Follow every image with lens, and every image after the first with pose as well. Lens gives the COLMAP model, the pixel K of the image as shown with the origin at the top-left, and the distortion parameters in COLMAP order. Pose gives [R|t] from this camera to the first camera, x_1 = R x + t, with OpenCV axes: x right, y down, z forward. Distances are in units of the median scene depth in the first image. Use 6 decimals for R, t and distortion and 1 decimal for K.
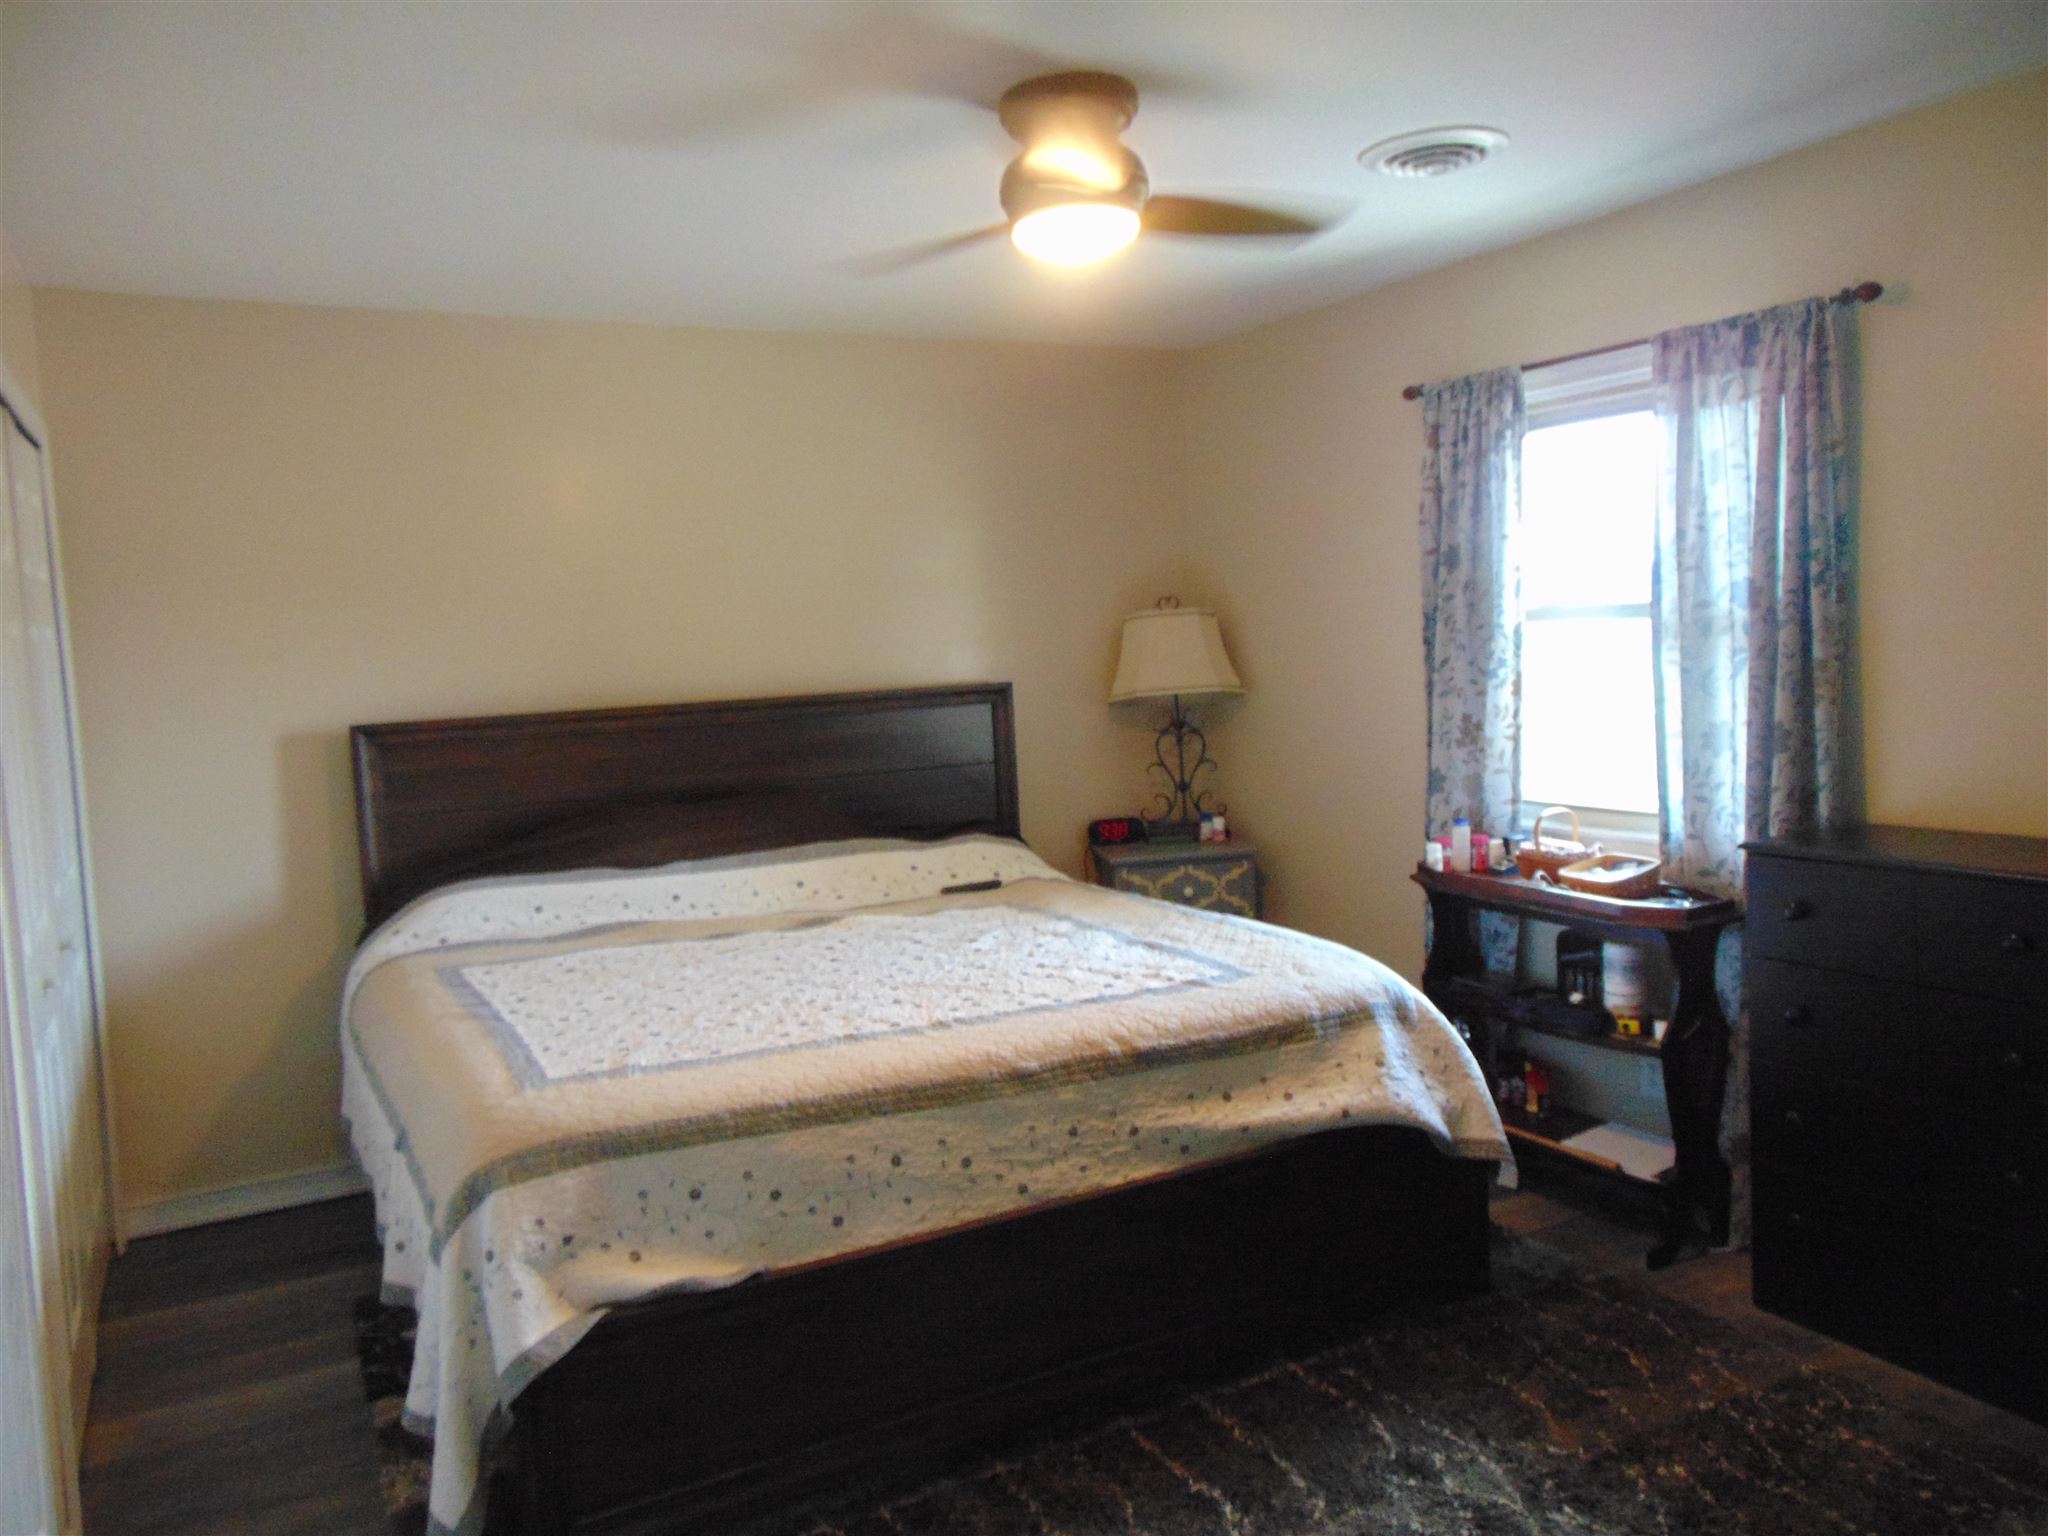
lens RADIAL K [[1538.7, 0, 1019.3], [0, 1538.7, 760.5], [0, 0, 1]] dist [-0.032280, 0.072409]
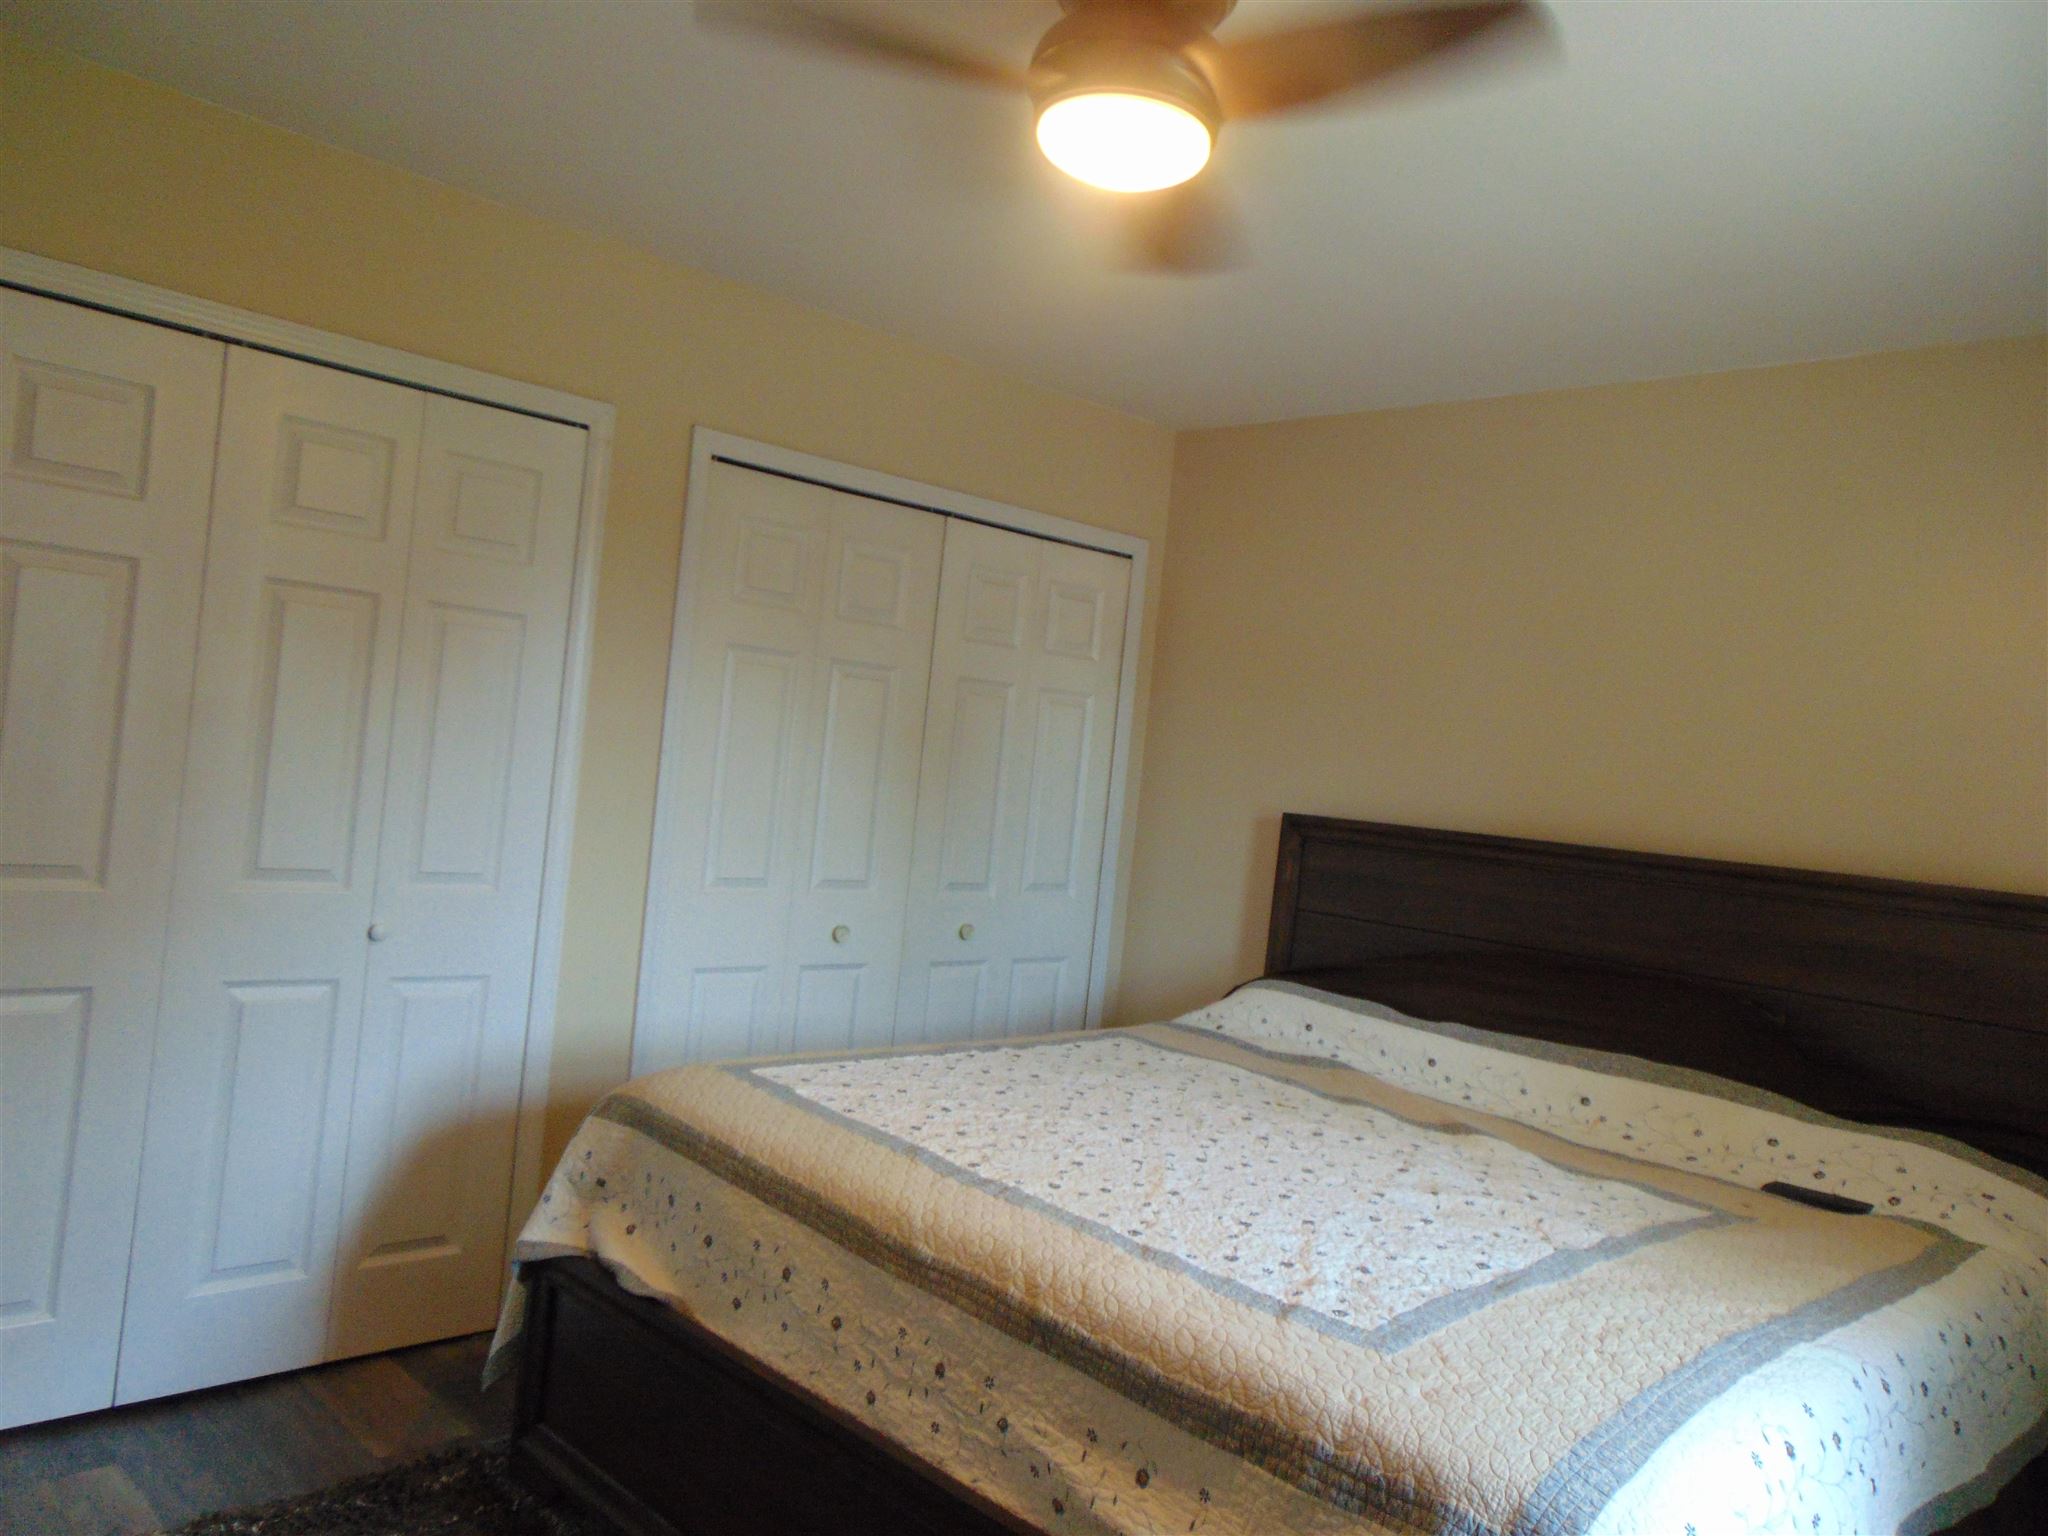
lens RADIAL K [[1538.7, 0, 1019.3], [0, 1538.7, 760.5], [0, 0, 1]] dist [-0.032280, 0.072409]
pose [[0.271650, 0.074437, -0.959513, 0.622435], [-0.194965, 0.980588, 0.020875, -0.054184], [0.942441, 0.181401, 0.280889, 0.676362]]
